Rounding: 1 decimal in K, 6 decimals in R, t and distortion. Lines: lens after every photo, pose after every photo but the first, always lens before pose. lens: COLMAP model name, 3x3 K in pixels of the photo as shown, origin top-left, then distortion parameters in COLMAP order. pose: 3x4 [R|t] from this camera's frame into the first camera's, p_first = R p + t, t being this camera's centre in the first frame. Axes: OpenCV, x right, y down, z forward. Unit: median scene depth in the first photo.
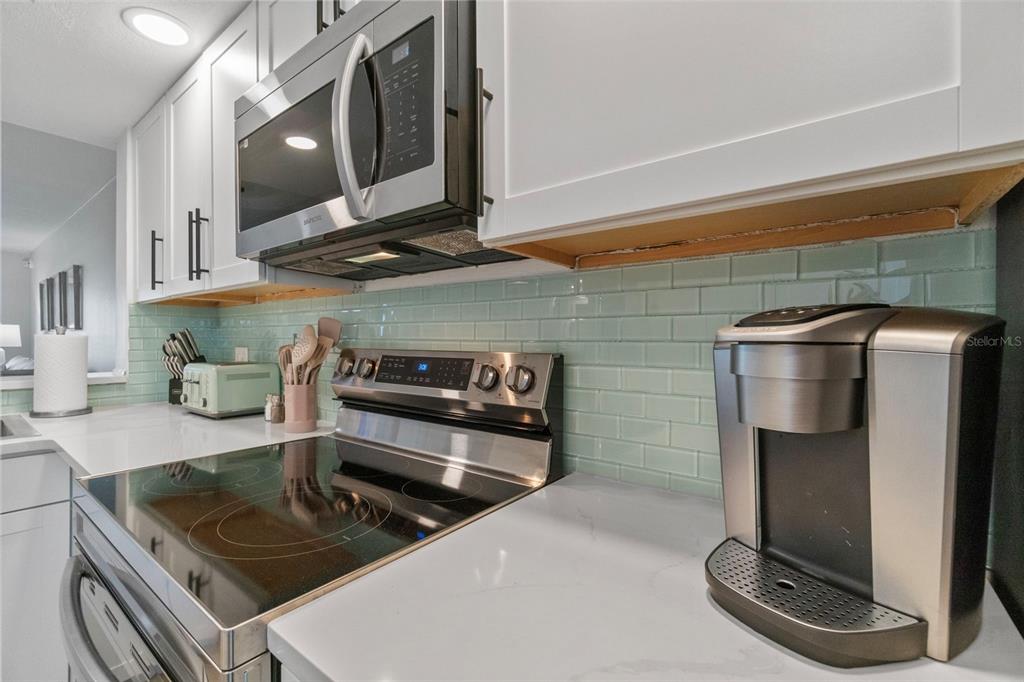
lens RADIAL K [[440.4, 0, 511.2], [0, 440.4, 335.1], [0, 0, 1]] dist [-0.001820, -0.000145]
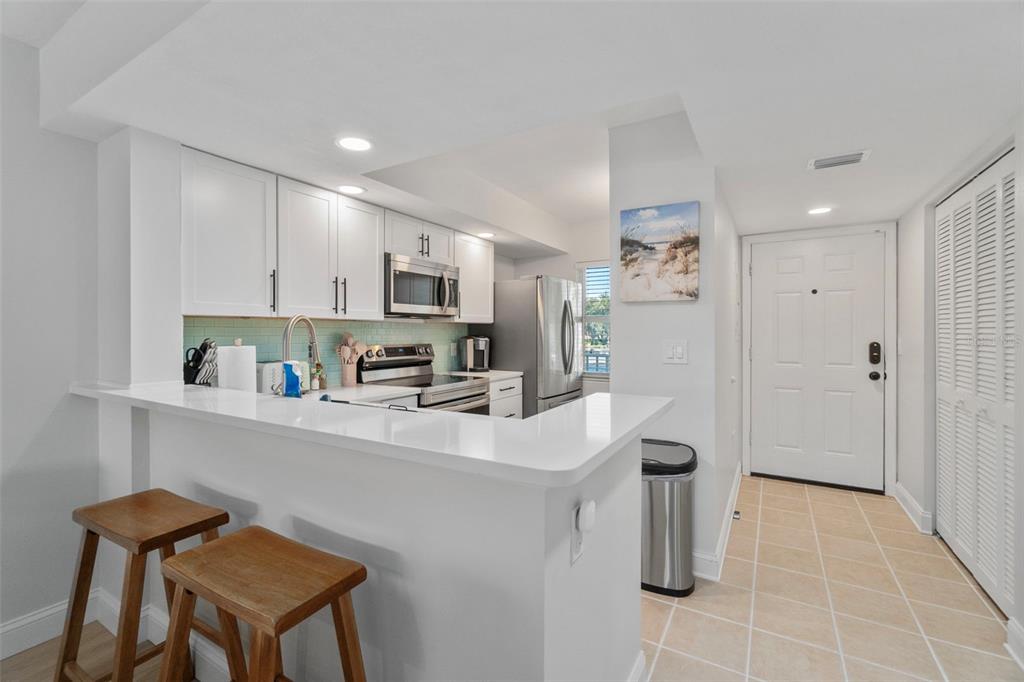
lens RADIAL K [[440.4, 0, 511.2], [0, 440.4, 335.1], [0, 0, 1]] dist [-0.001820, -0.000145]
pose [[-0.119144, -0.003108, 0.992872, -3.352125], [-0.002256, 0.999993, 0.002860, -0.044784], [-0.992874, -0.001899, -0.119150, 0.599367]]
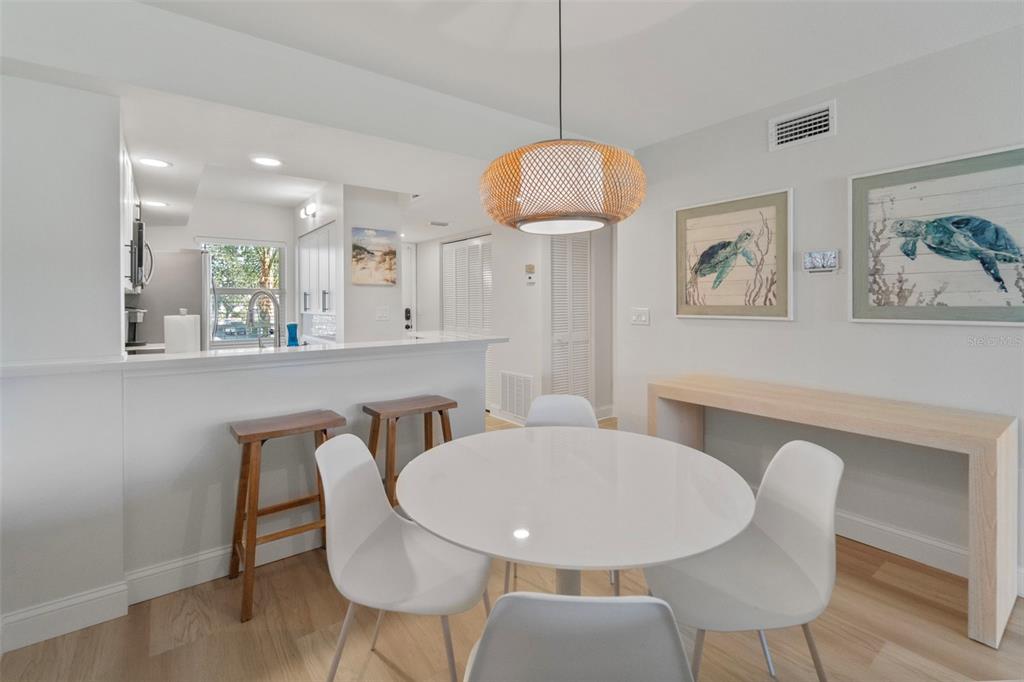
lens RADIAL K [[467.5, 0, 513.3], [0, 467.5, 300.8], [0, 0, 1]] dist [-0.000680, -0.000077]
pose [[-0.963822, 0.008467, 0.266413, -3.464999], [0.006717, 0.999949, -0.007480, -0.031889], [-0.266463, -0.005420, -0.963830, 3.091291]]
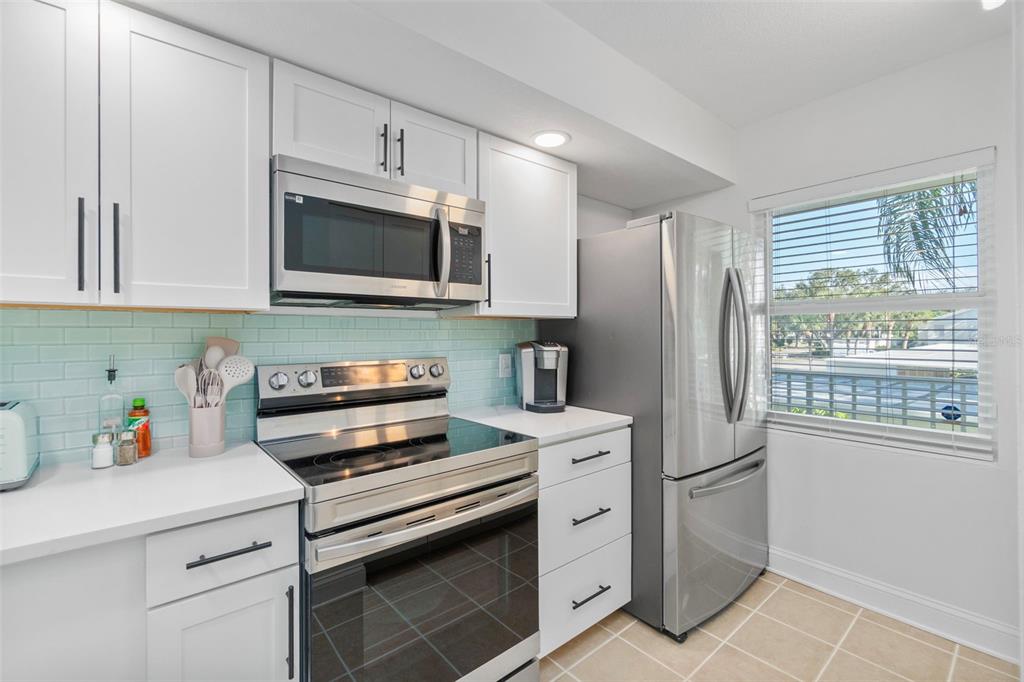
lens RADIAL K [[445.2, 0, 506.0], [0, 445.2, 330.7], [0, 0, 1]] dist [-0.004607, -0.000341]
pose [[0.222815, 0.007506, 0.974832, -1.610962], [-0.000356, 0.999971, -0.007618, -0.061484], [-0.974861, 0.001350, 0.222812, 0.165932]]
